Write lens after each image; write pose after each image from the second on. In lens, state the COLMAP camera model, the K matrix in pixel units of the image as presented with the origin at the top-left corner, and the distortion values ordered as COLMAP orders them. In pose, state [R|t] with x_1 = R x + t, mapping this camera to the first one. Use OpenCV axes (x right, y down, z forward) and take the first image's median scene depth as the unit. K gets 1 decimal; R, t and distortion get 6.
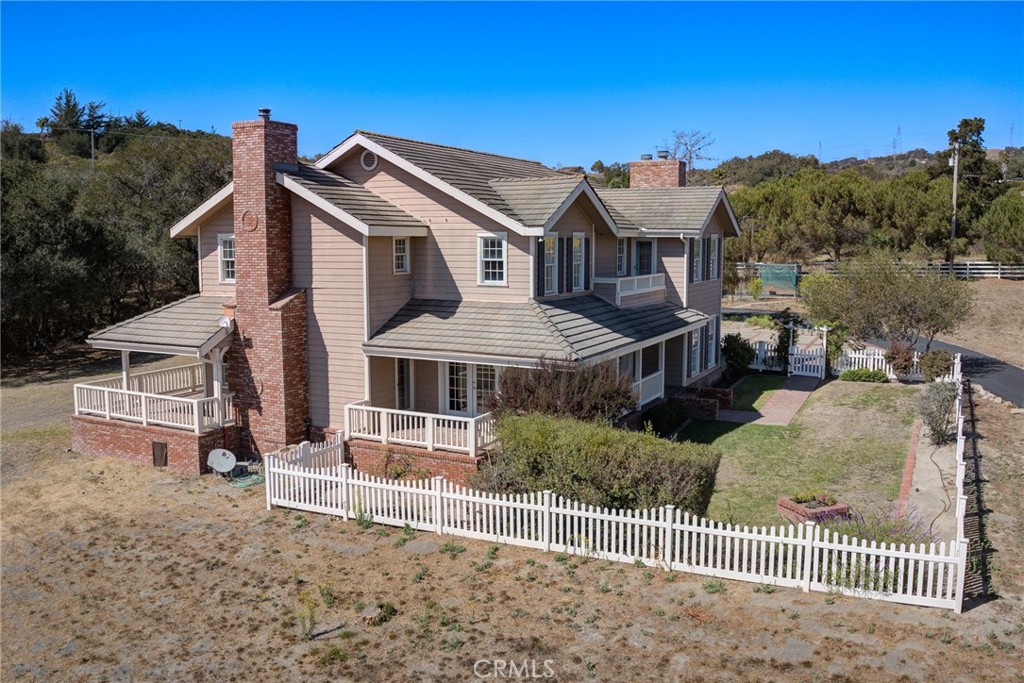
lens RADIAL K [[836.8, 0, 512.6], [0, 836.8, 341.9], [0, 0, 1]] dist [-0.081319, -0.010789]
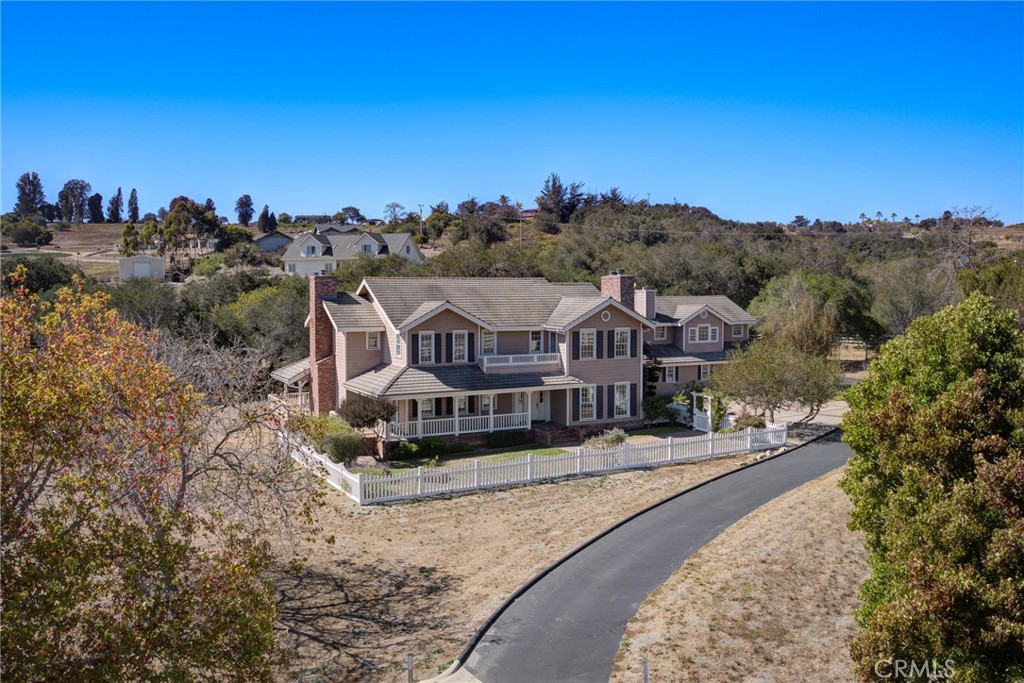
lens RADIAL K [[836.8, 0, 514.5], [0, 836.8, 341.9], [0, 0, 1]] dist [-0.081319, -0.010789]
pose [[0.827918, 0.027392, -0.560180, 1.239743], [-0.064534, 0.996825, -0.046635, -0.028646], [0.557124, 0.074760, 0.827057, -0.457924]]
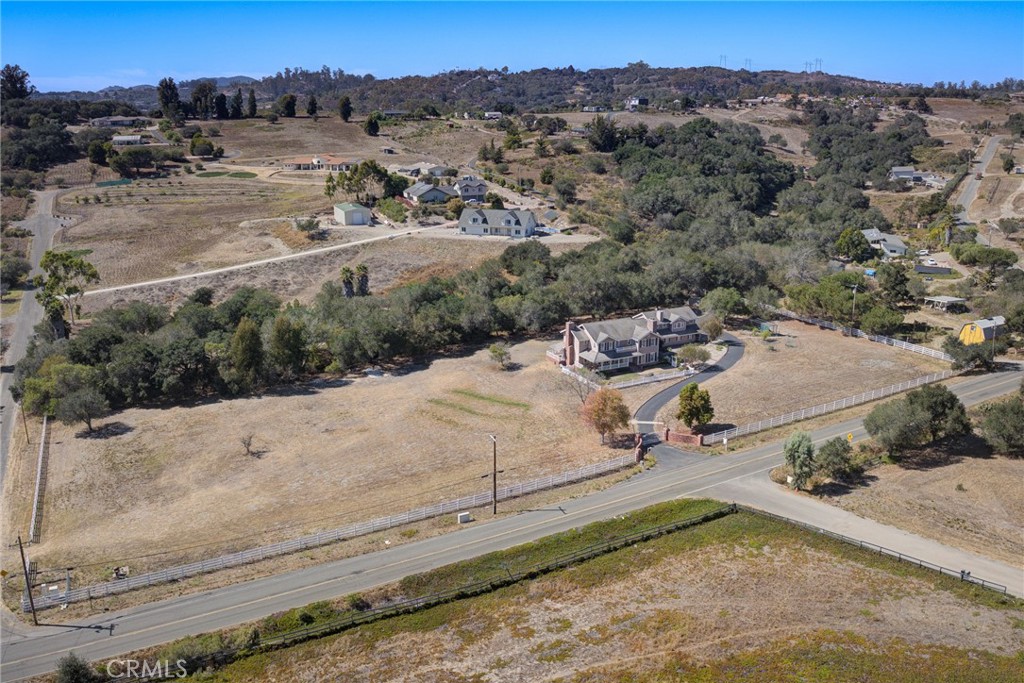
lens RADIAL K [[836.8, 0, 512.2], [0, 836.8, 340.8], [0, 0, 1]] dist [-0.081319, -0.010789]
pose [[0.818744, 0.157881, -0.552025, 3.324125], [-0.071187, 0.981946, 0.175258, -1.327166], [0.569729, -0.104195, 0.815201, -5.250993]]
